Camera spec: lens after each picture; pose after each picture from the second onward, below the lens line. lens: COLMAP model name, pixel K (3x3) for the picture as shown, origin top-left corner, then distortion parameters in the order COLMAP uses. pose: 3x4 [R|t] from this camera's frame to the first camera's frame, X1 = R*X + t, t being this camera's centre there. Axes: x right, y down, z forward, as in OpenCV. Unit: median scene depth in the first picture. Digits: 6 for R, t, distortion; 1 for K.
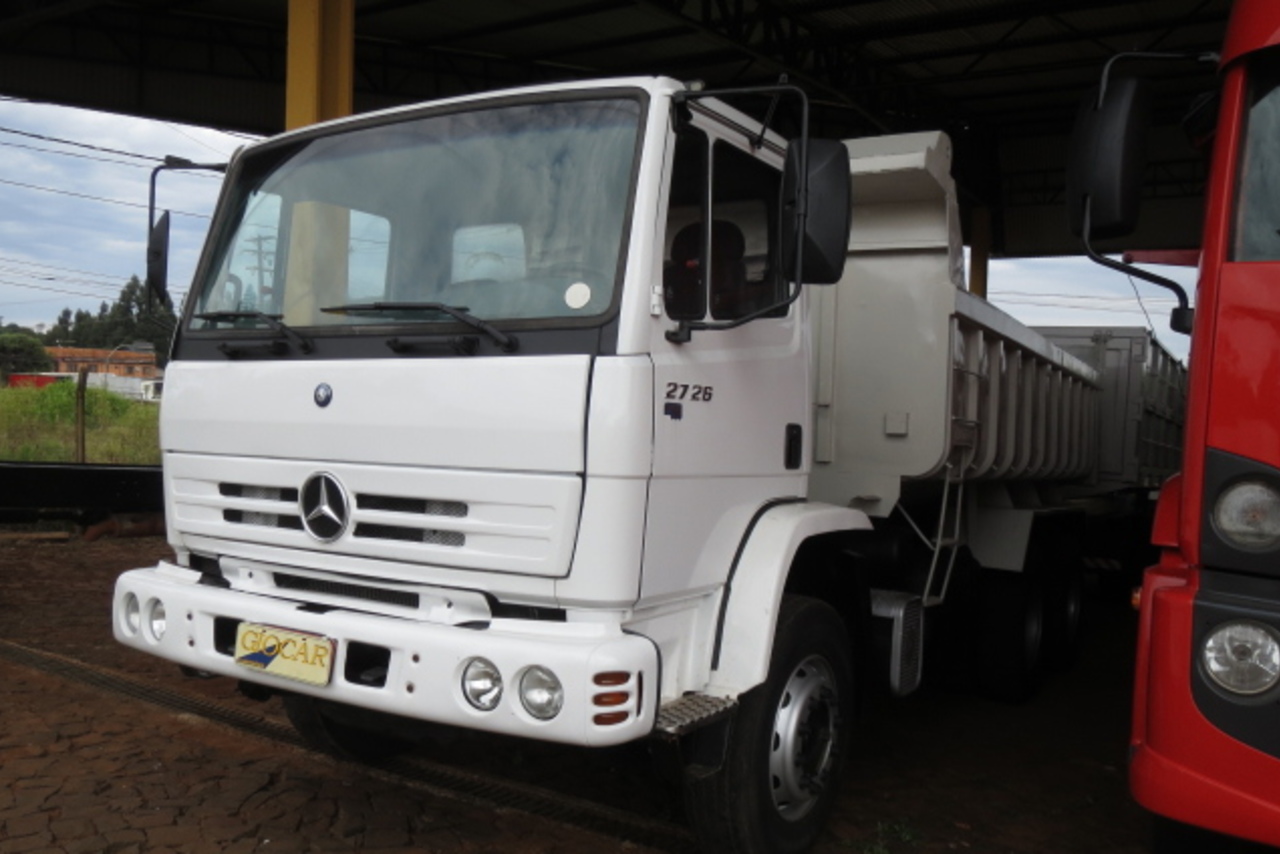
lens RADIAL K [[1093.3, 0, 639.1], [0, 1093.3, 440.3], [0, 0, 1]] dist [-0.020899, -0.008935]
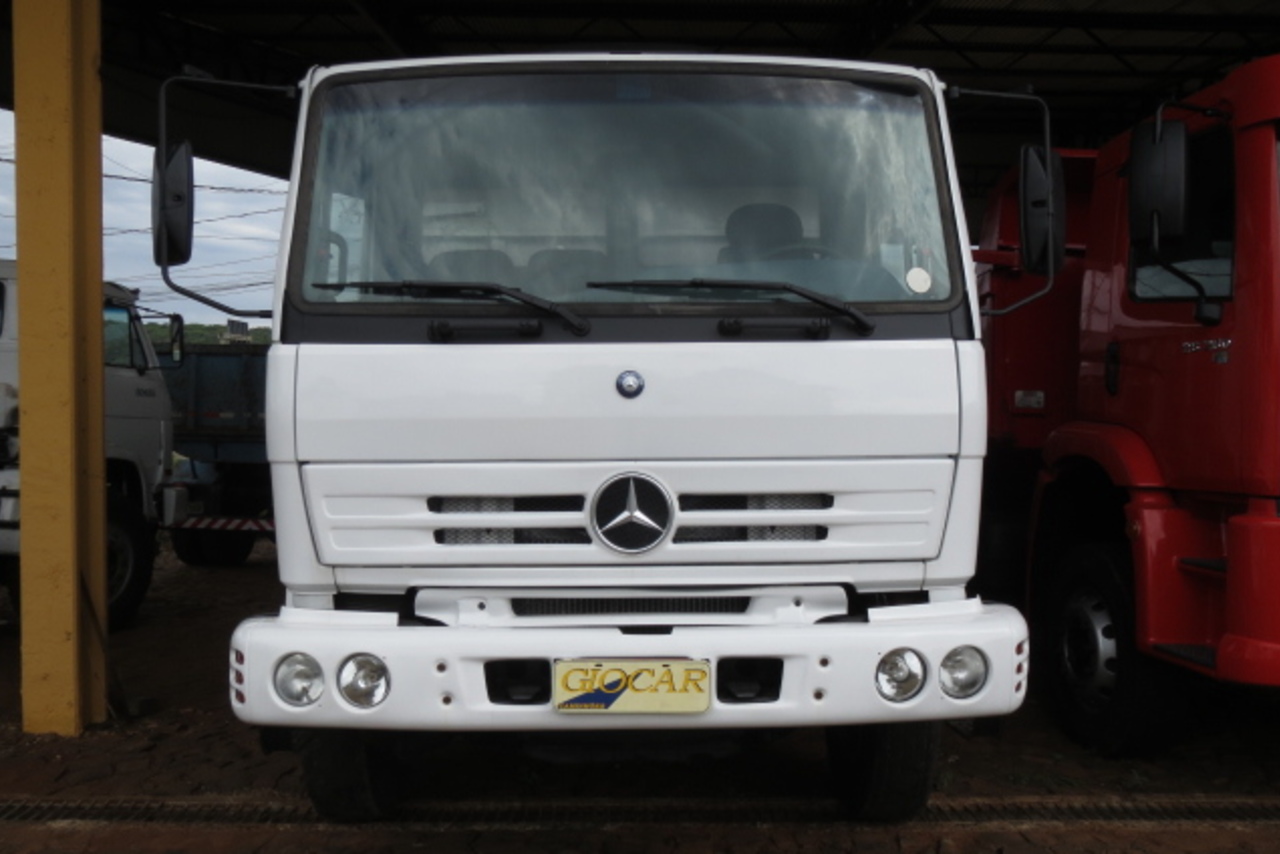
lens RADIAL K [[1093.3, 0, 639.1], [0, 1093.3, 440.3], [0, 0, 1]] dist [-0.020899, -0.008935]
pose [[0.831928, -0.049921, 0.552634, -0.780637], [0.036466, 0.998710, 0.035322, -0.027886], [-0.553684, -0.009233, 0.832675, 0.281522]]
